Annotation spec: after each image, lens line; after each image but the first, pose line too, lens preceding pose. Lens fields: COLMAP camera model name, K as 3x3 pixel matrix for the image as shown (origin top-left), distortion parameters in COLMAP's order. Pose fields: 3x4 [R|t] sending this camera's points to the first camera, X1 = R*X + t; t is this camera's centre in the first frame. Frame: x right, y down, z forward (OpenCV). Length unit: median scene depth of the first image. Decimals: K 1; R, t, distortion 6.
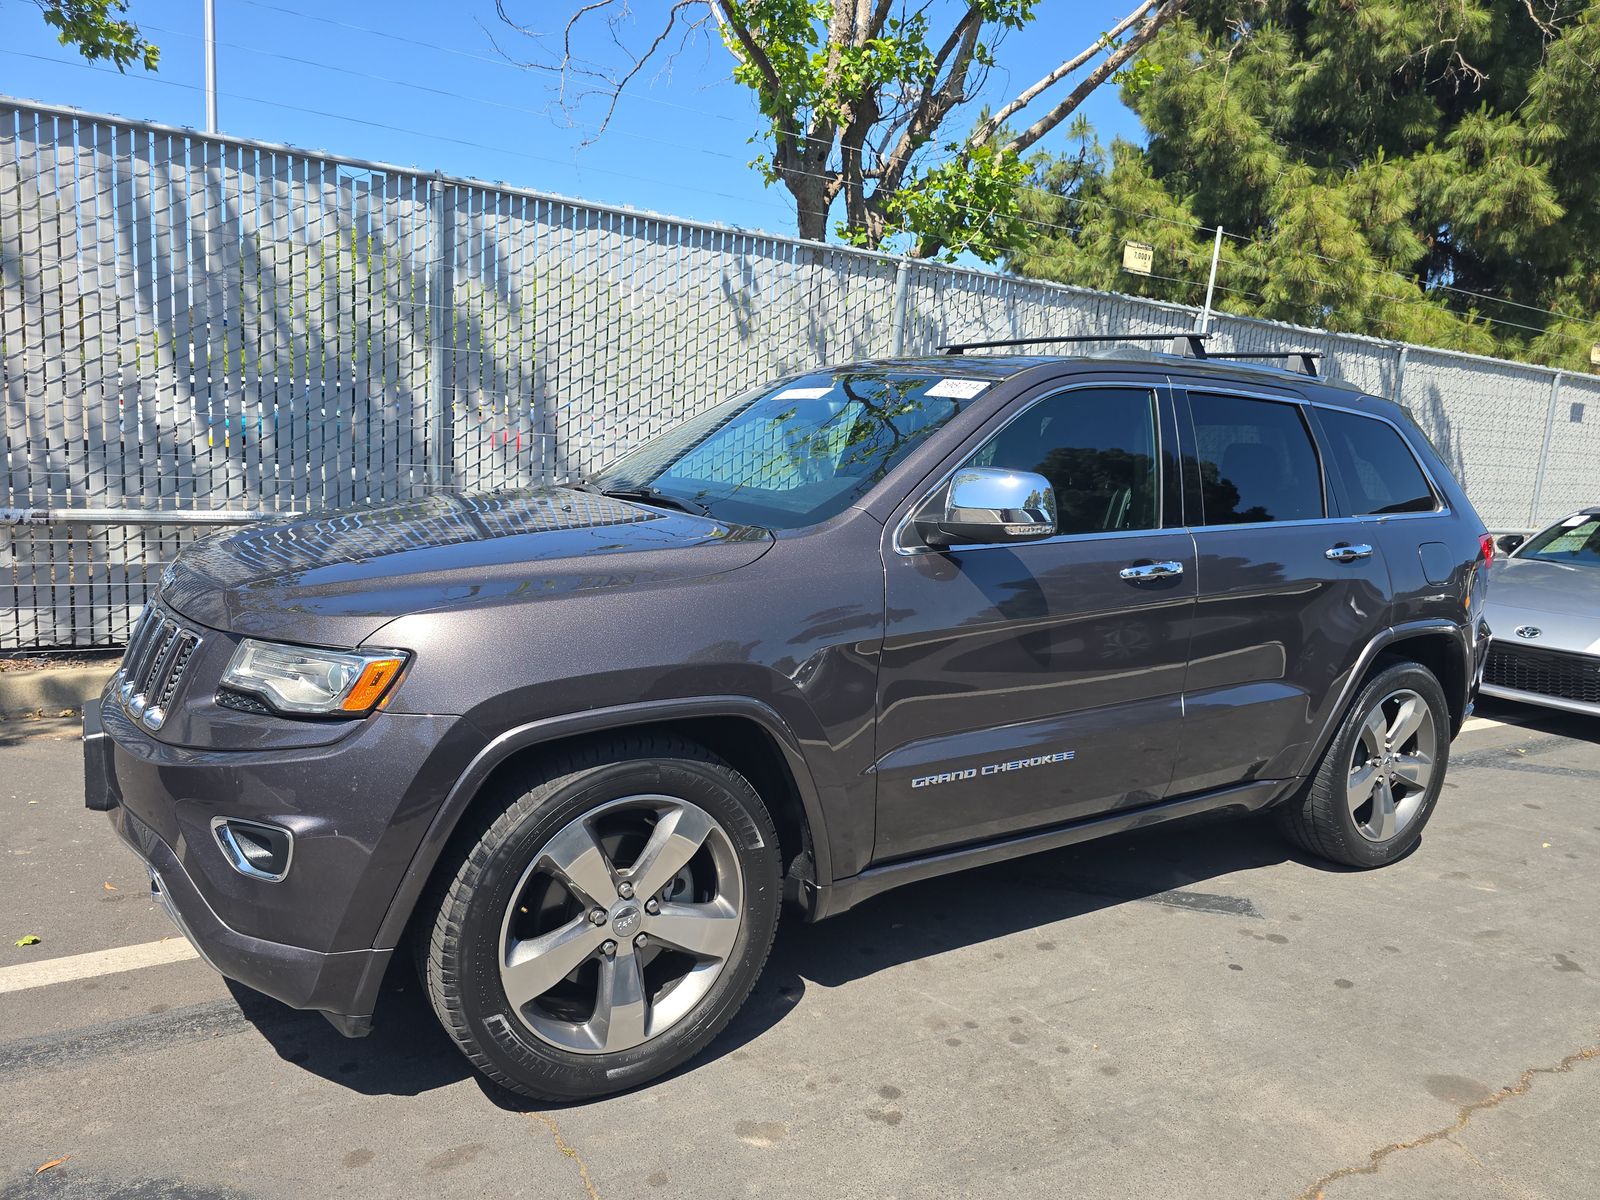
lens RADIAL K [[1058.0, 0, 860.7], [0, 1058.0, 643.4], [0, 0, 1]] dist [0.001825, -0.001832]
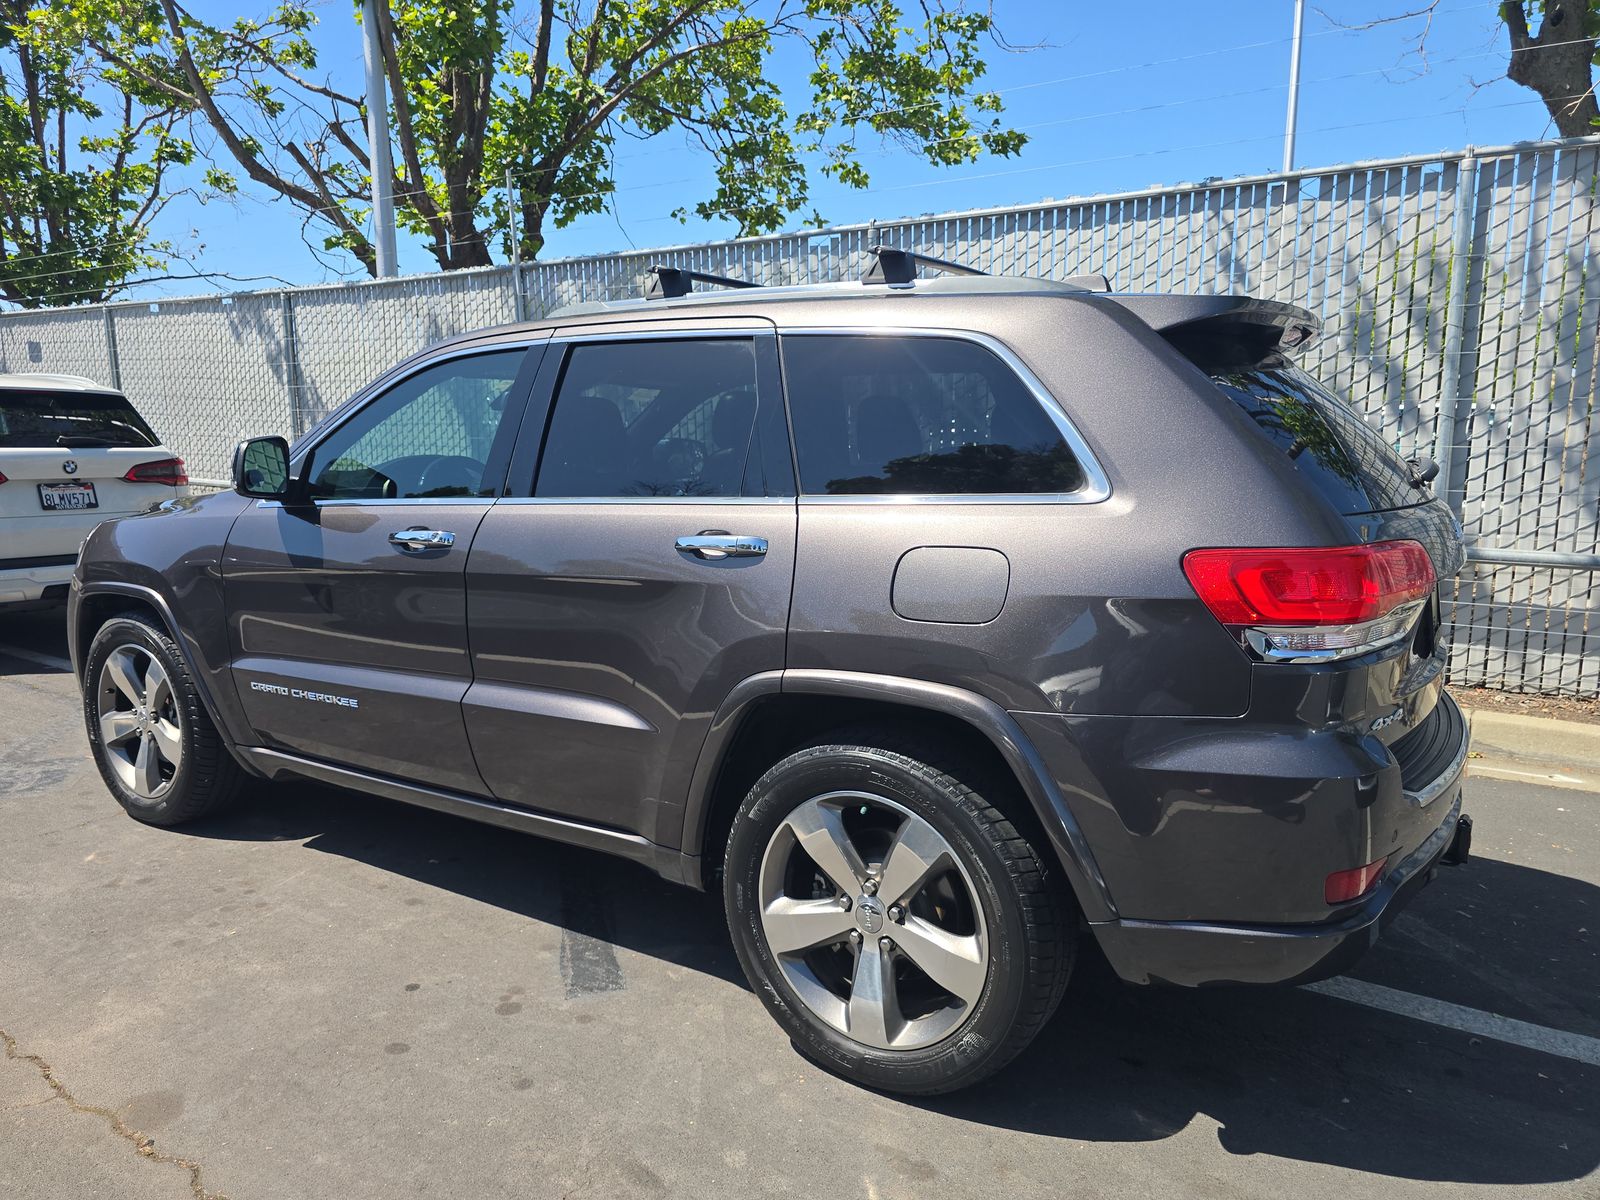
lens RADIAL K [[1137.4, 0, 800.0], [0, 1137.4, 600.0], [0, 0, 1]] dist [0.003261, -0.003503]
pose [[0.386313, 0.070754, -0.919650, 0.759906], [-0.145692, 0.989218, 0.014906, -0.043341], [0.910789, 0.128227, 0.392456, 0.501758]]
